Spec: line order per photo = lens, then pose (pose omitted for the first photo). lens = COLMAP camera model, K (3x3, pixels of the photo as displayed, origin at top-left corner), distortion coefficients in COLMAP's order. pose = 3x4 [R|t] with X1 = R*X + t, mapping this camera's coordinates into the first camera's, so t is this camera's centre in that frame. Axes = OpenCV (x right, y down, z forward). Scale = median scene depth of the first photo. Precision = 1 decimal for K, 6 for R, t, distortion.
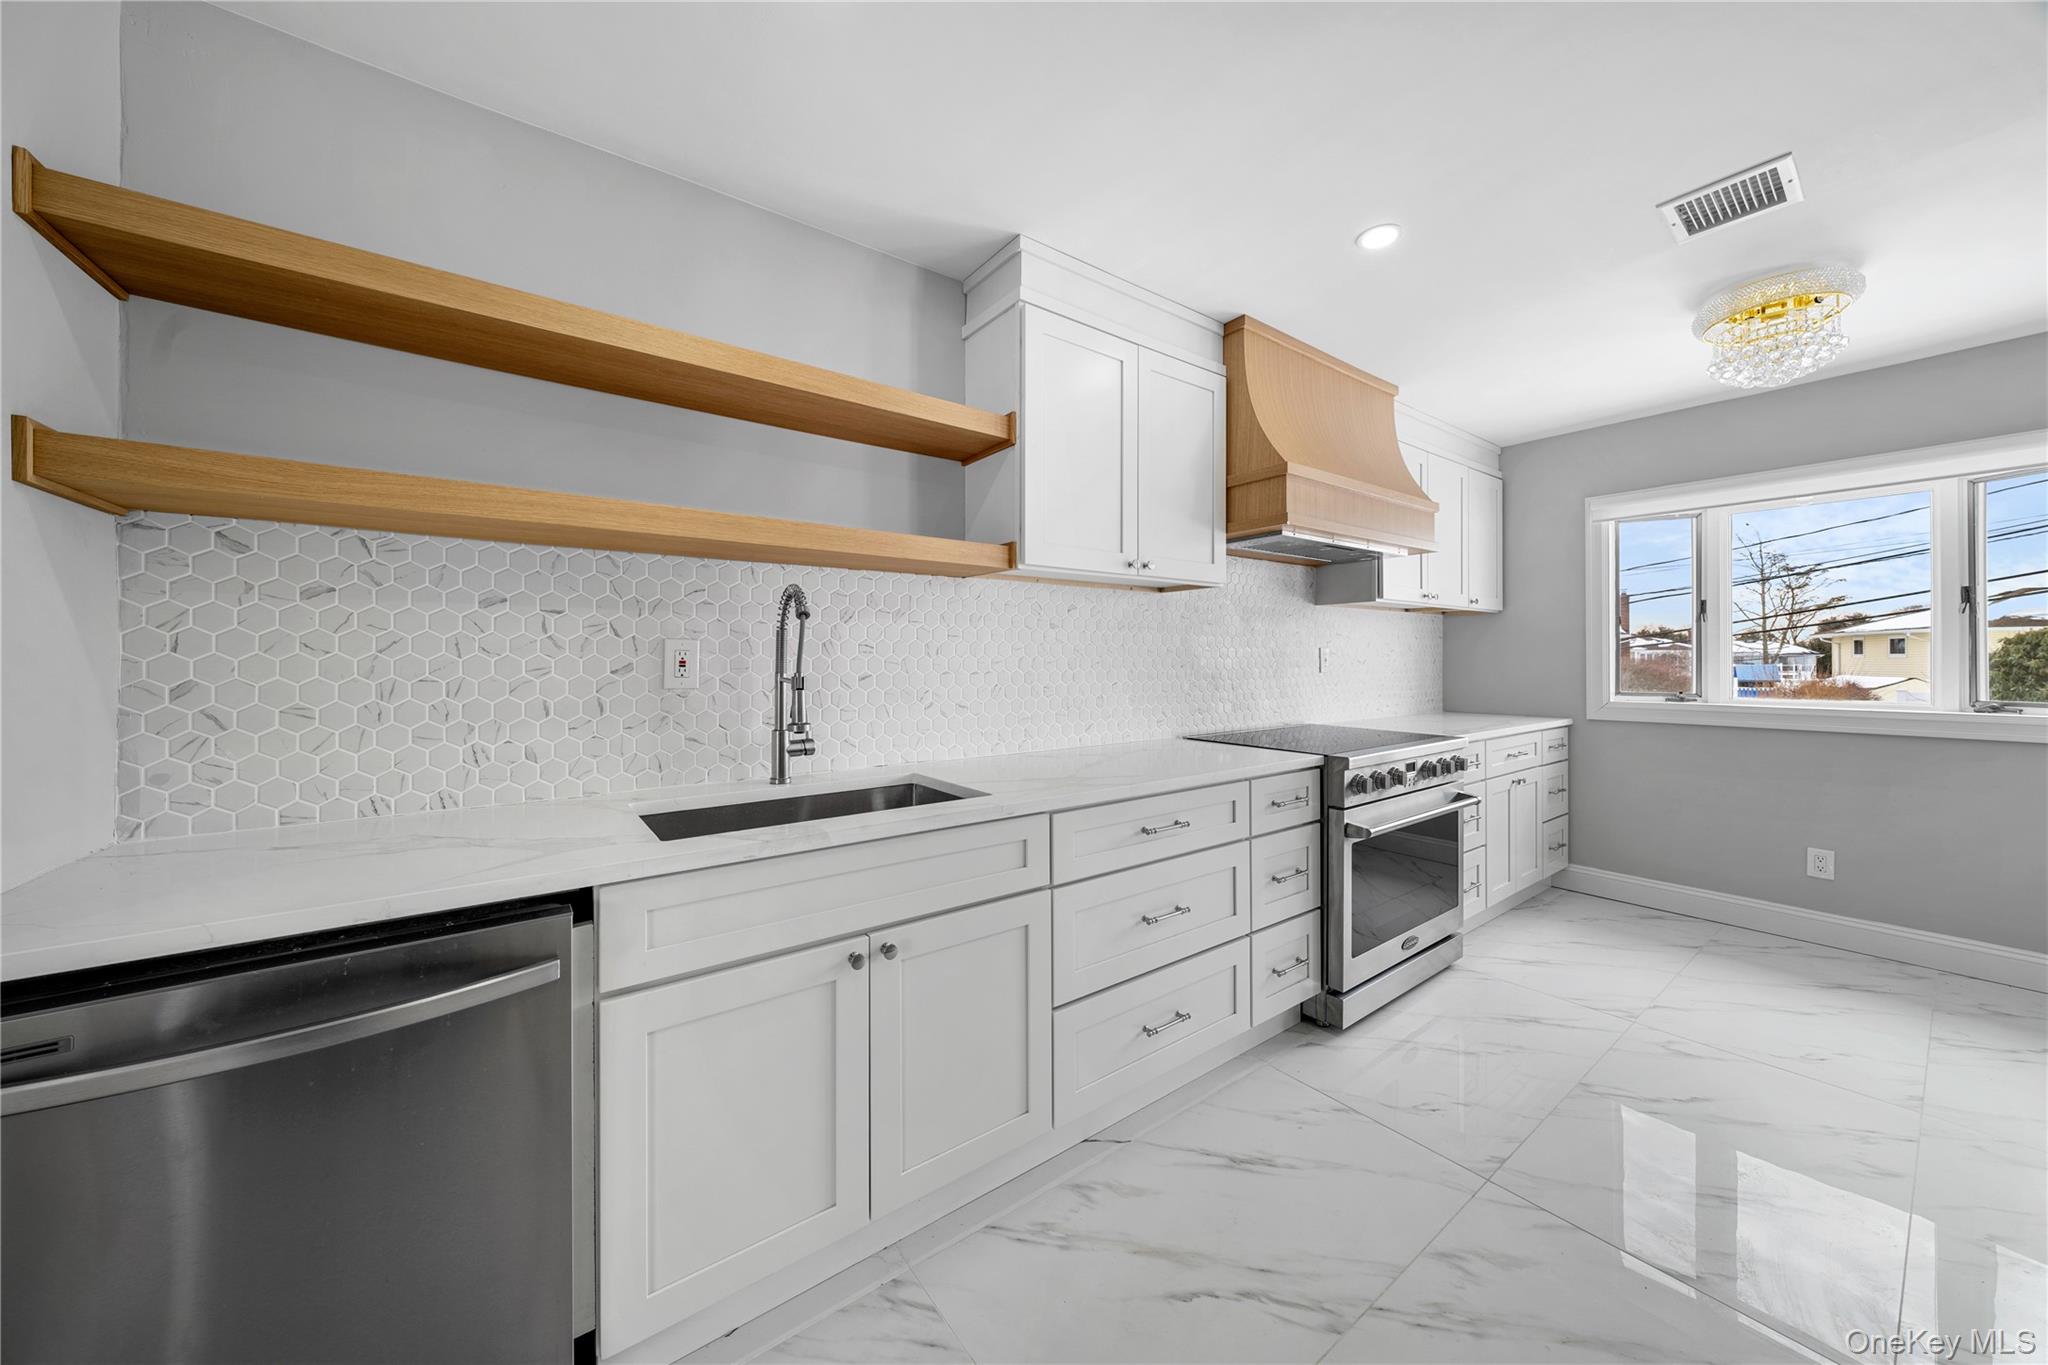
lens RADIAL K [[706.1, 0, 1029.3], [0, 706.1, 661.7], [0, 0, 1]] dist [0.000428, -0.000124]
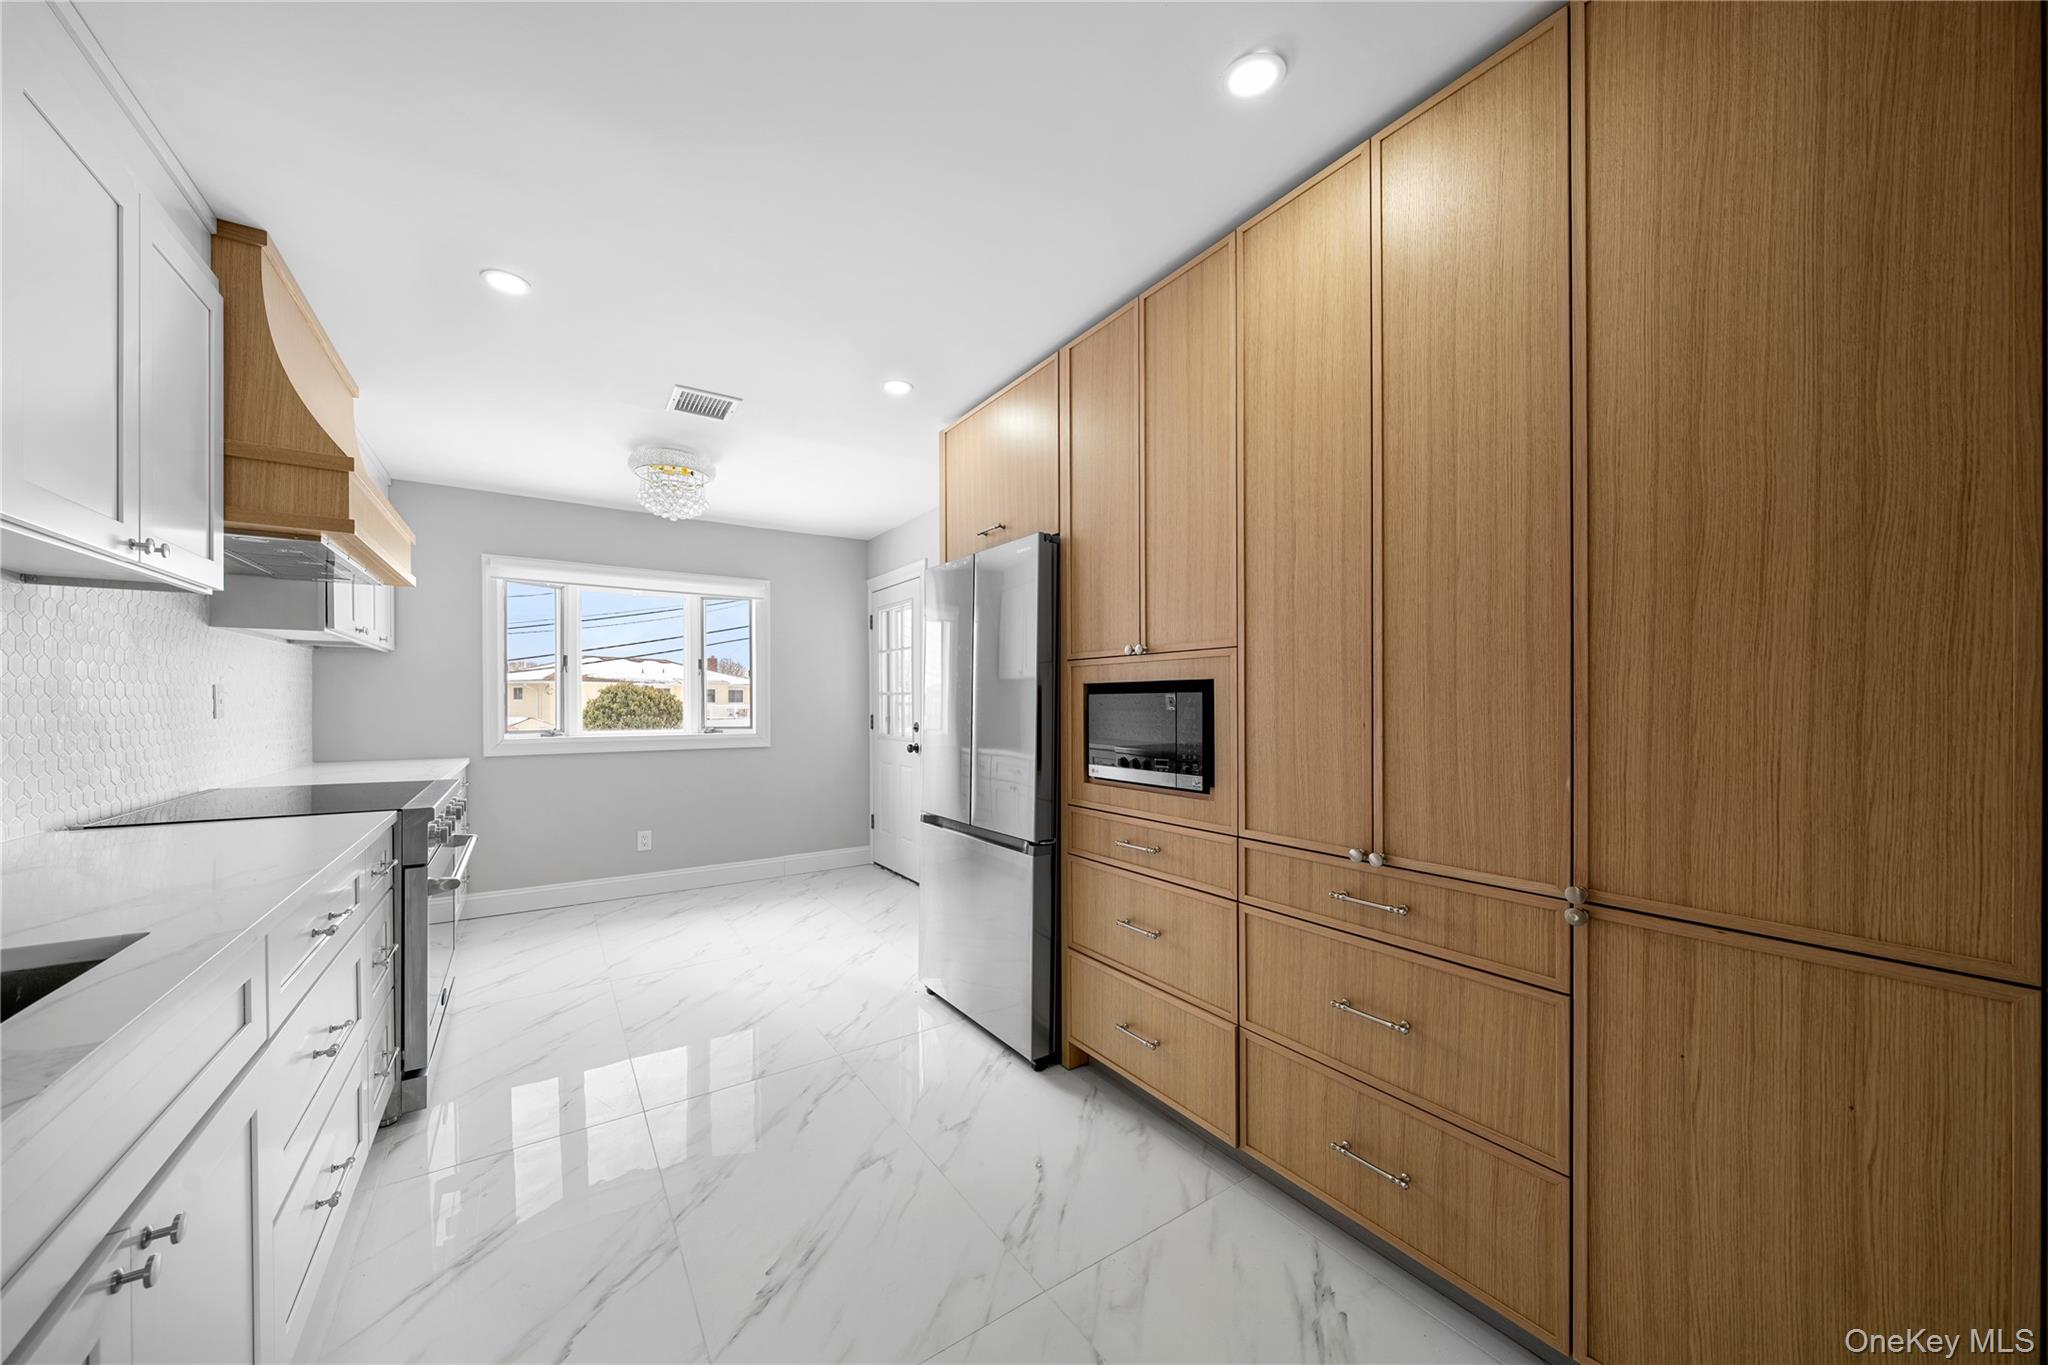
lens RADIAL K [[706.1, 0, 1028.1], [0, 706.1, 701.6], [0, 0, 1]] dist [0.000428, -0.000124]
pose [[0.039466, 0.003909, 0.999213, -0.359014], [0.002818, 0.999988, -0.004024, 0.004074], [-0.999217, 0.002975, 0.039455, 0.158866]]
